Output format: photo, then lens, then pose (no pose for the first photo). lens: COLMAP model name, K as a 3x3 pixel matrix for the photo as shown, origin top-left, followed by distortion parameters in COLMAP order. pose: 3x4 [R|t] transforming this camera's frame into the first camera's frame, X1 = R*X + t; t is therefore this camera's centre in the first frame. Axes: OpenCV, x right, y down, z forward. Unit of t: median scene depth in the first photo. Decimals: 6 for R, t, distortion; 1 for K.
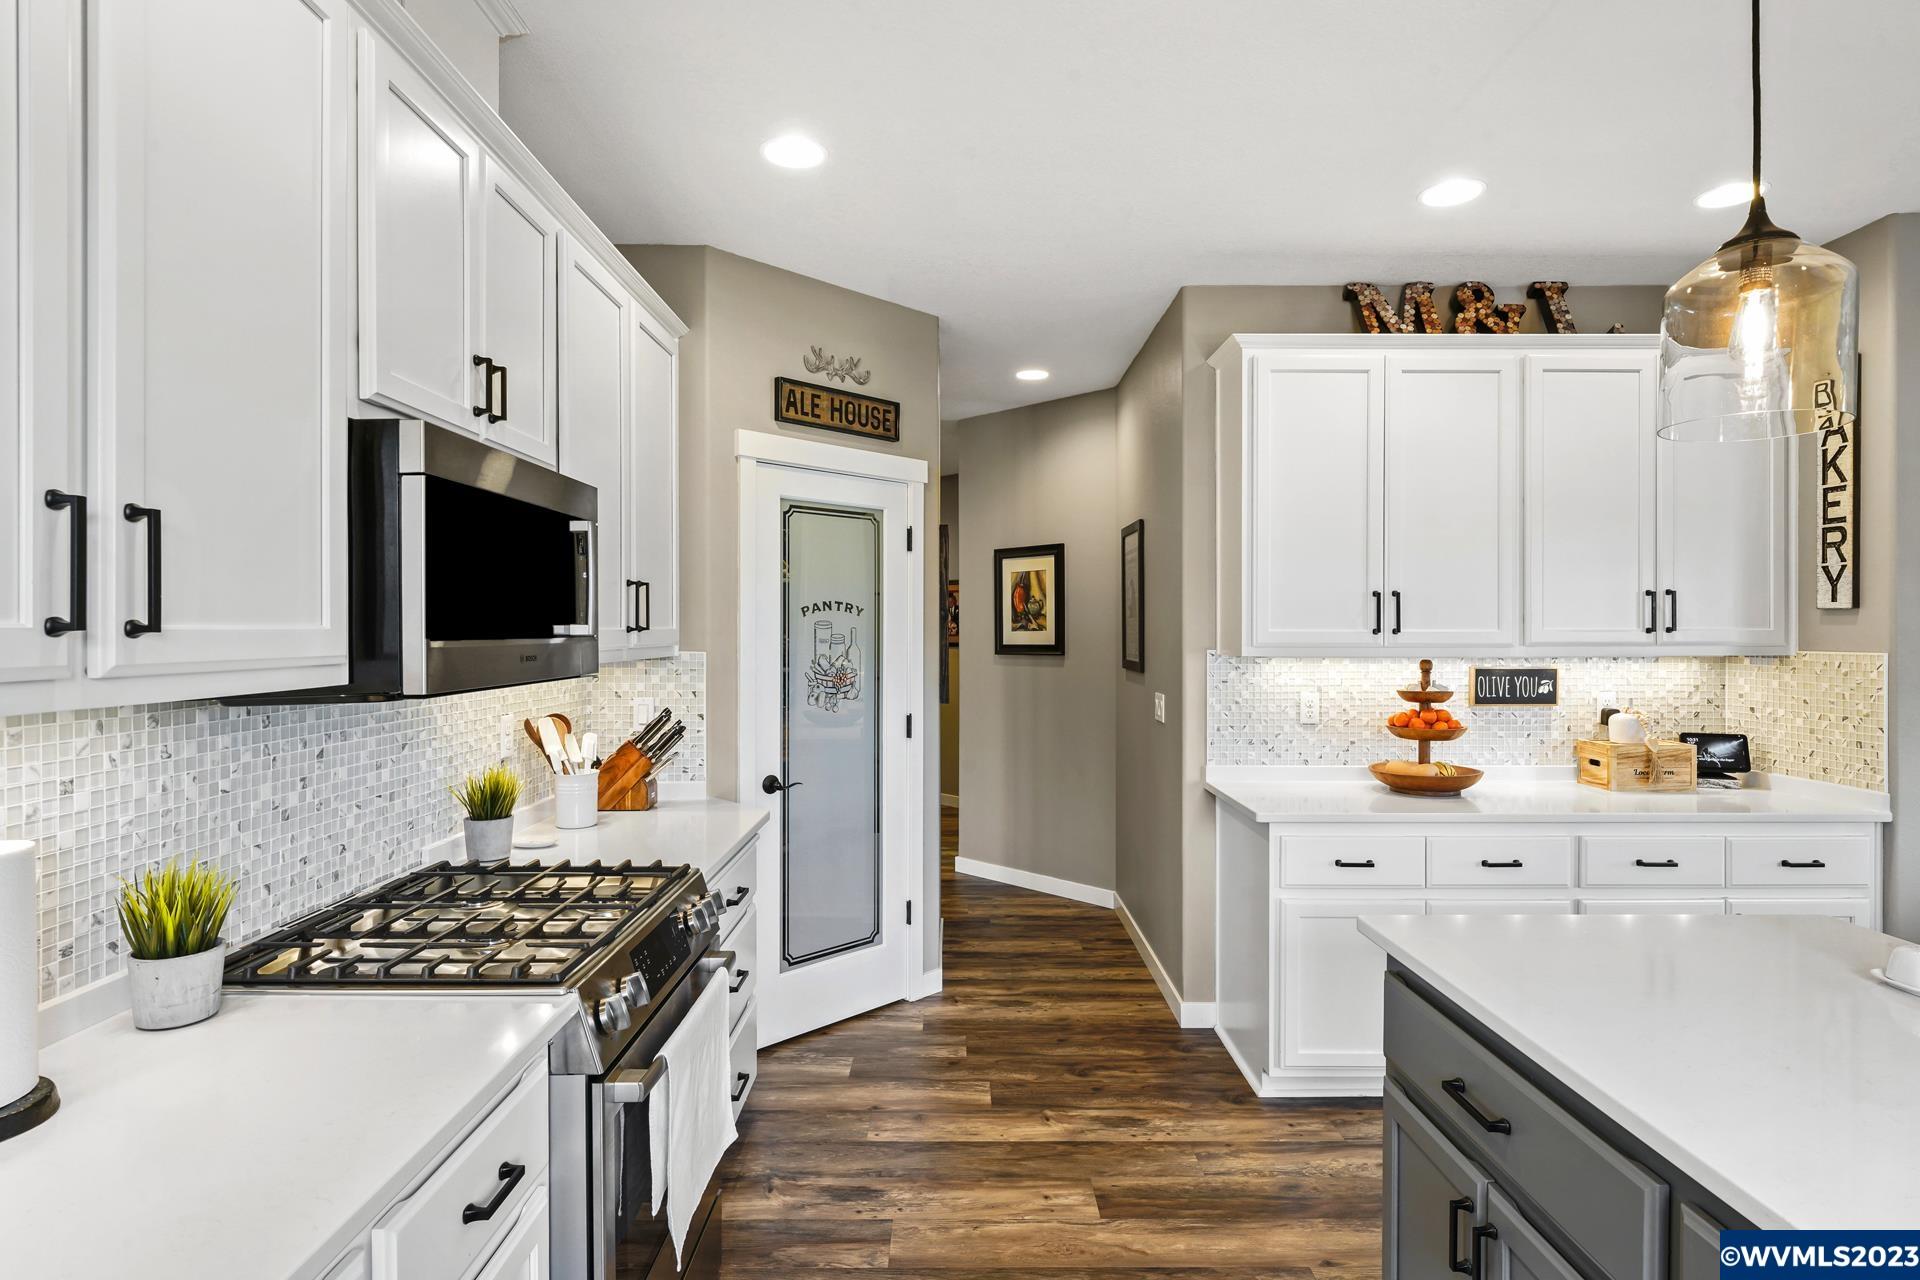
lens RADIAL K [[998.1, 0, 960.0], [0, 998.1, 640.0], [0, 0, 1]] dist [-0.000321, -0.000077]
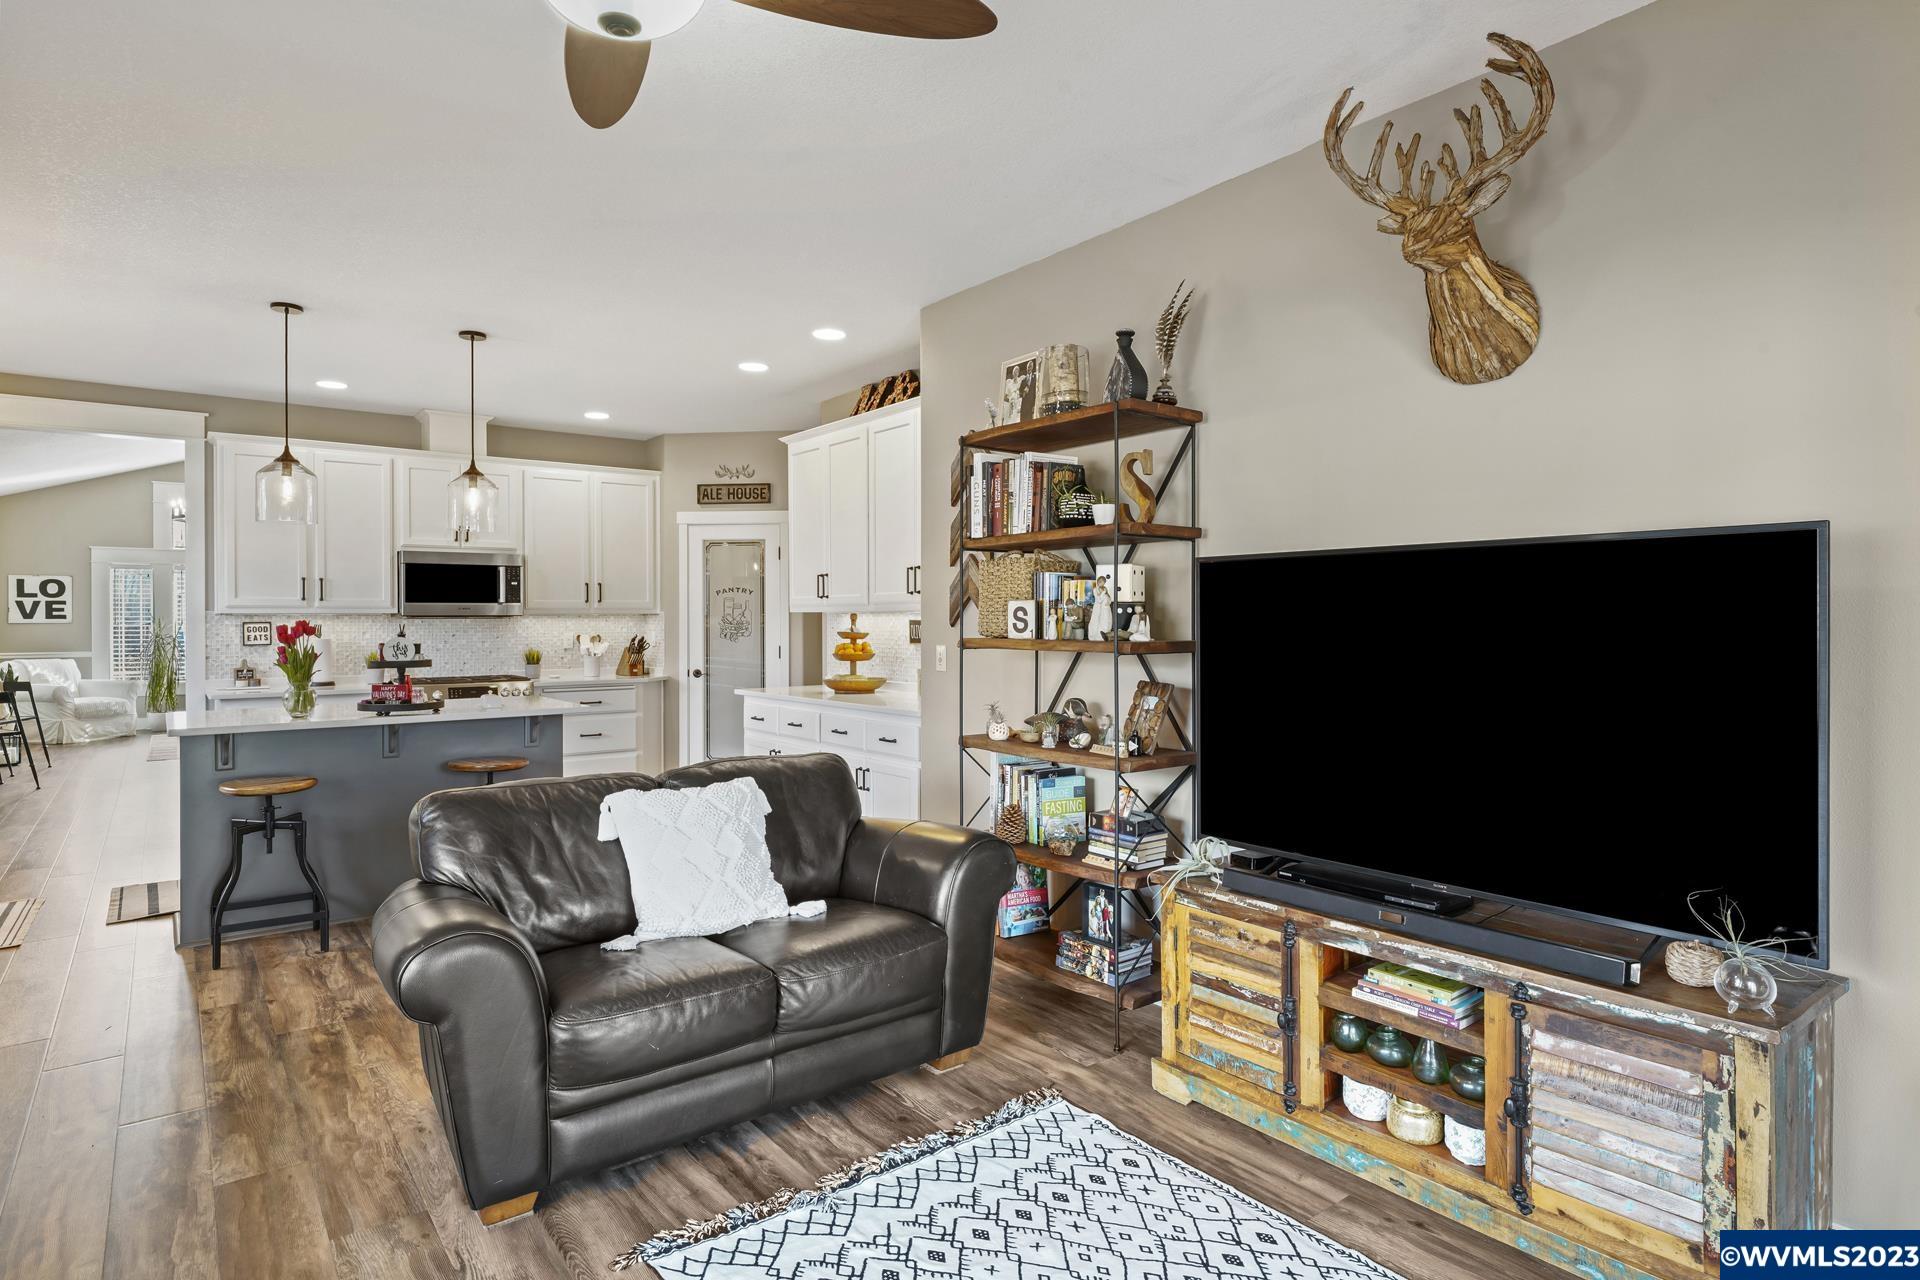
lens RADIAL K [[1039.2, 0, 960.0], [0, 1039.2, 640.0], [0, 0, 1]] dist [0.000049, -0.000004]
pose [[0.602302, 0.013438, -0.798155, 1.913825], [-0.002509, 0.999885, 0.014940, 0.036648], [0.798264, -0.006996, 0.602267, 0.094271]]
